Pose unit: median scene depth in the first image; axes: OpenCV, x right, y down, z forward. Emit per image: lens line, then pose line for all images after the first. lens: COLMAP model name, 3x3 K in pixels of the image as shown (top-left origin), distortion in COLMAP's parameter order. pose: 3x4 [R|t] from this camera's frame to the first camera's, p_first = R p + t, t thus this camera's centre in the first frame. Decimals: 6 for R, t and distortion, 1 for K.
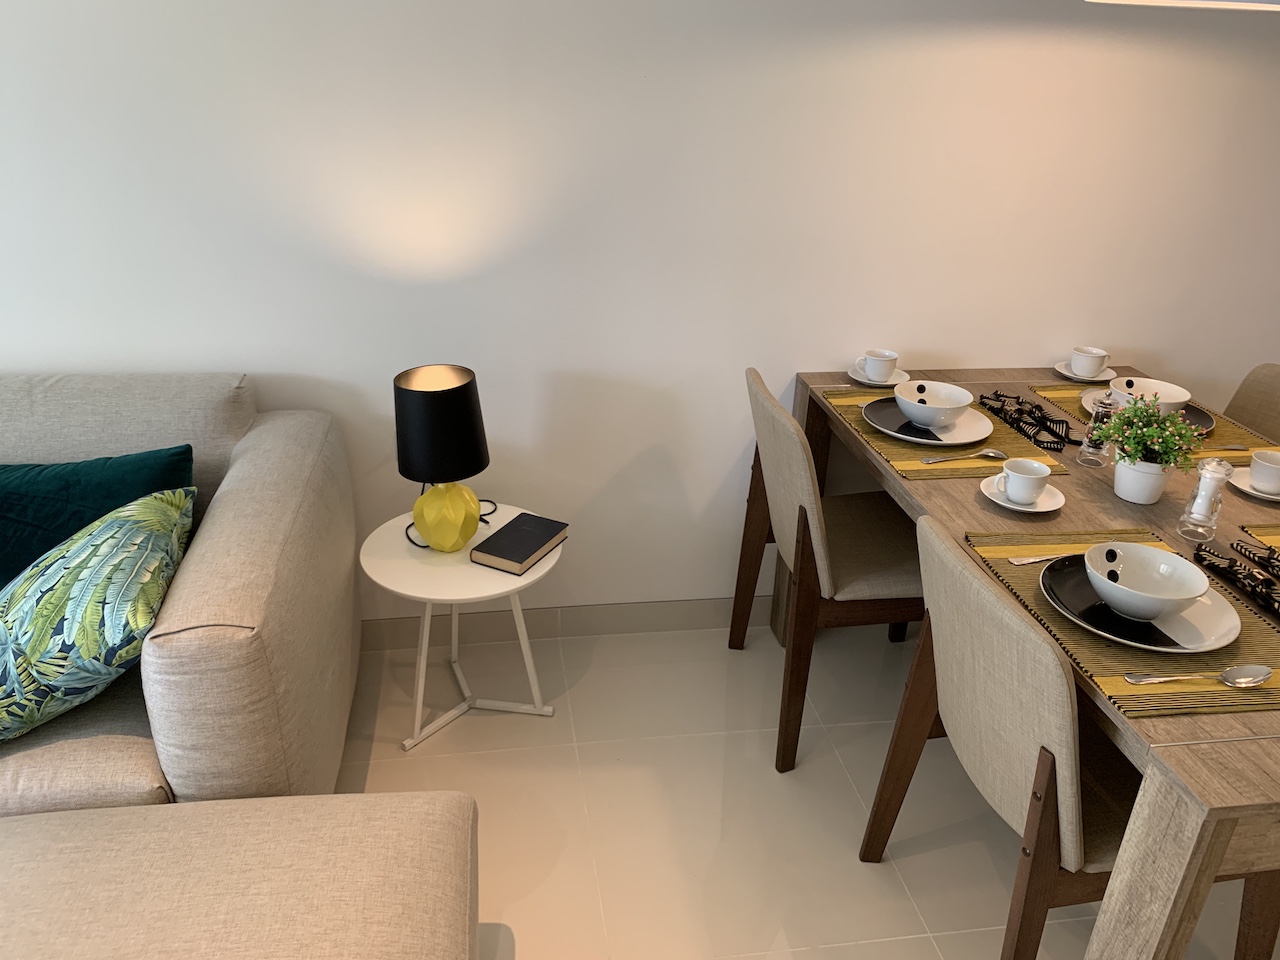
lens RADIAL K [[970.8, 0, 610.1], [0, 970.8, 479.6], [0, 0, 1]] dist [0.028760, -0.034372]
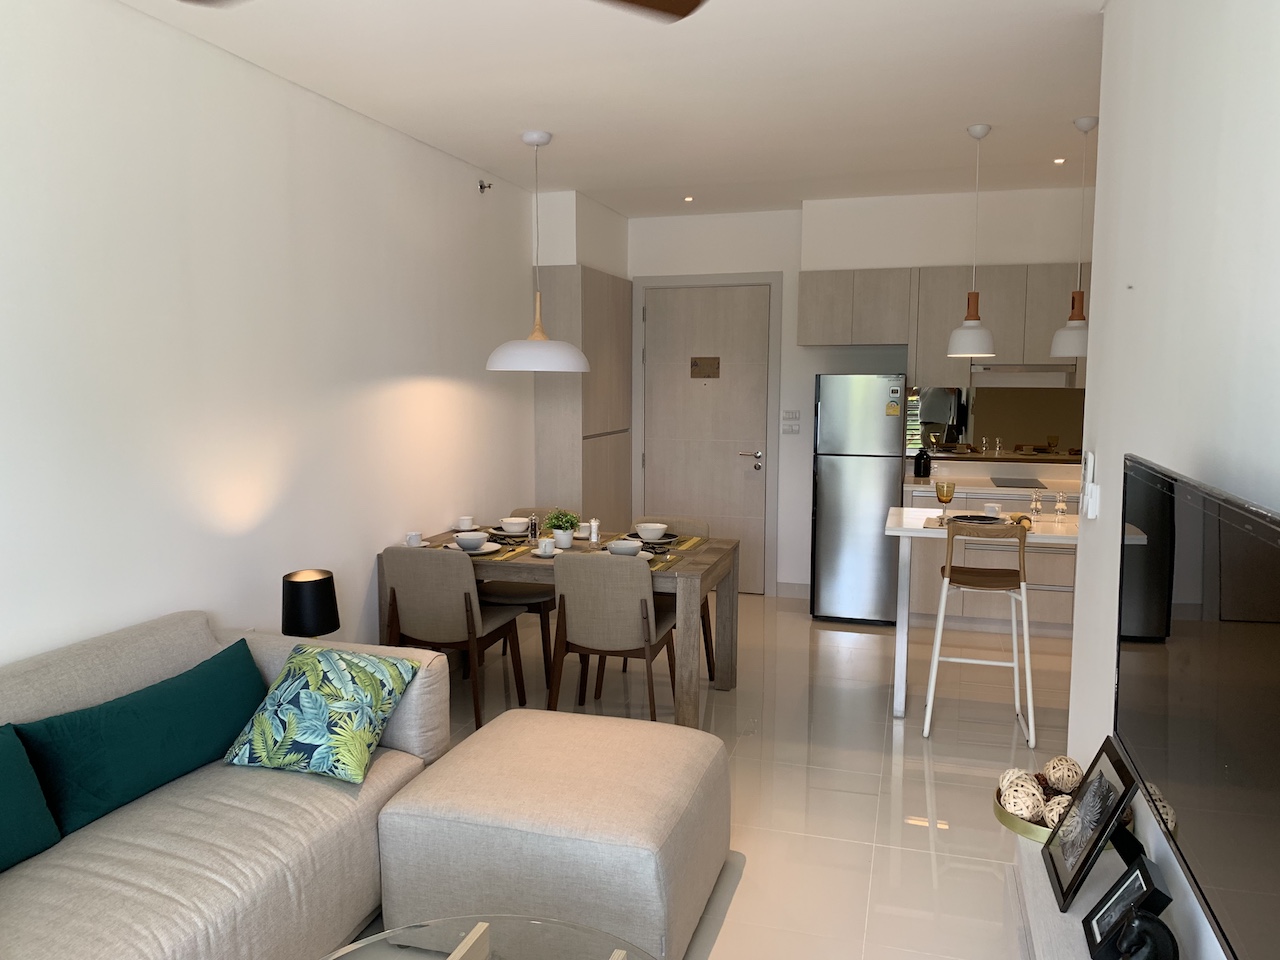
lens RADIAL K [[970.8, 0, 638.7], [0, 970.8, 480.2], [0, 0, 1]] dist [0.028760, -0.034372]
pose [[0.407589, -0.123133, 0.904826, -1.941167], [0.392585, 0.918251, -0.051884, 0.076508], [-0.824469, 0.376368, 0.422609, -0.352387]]
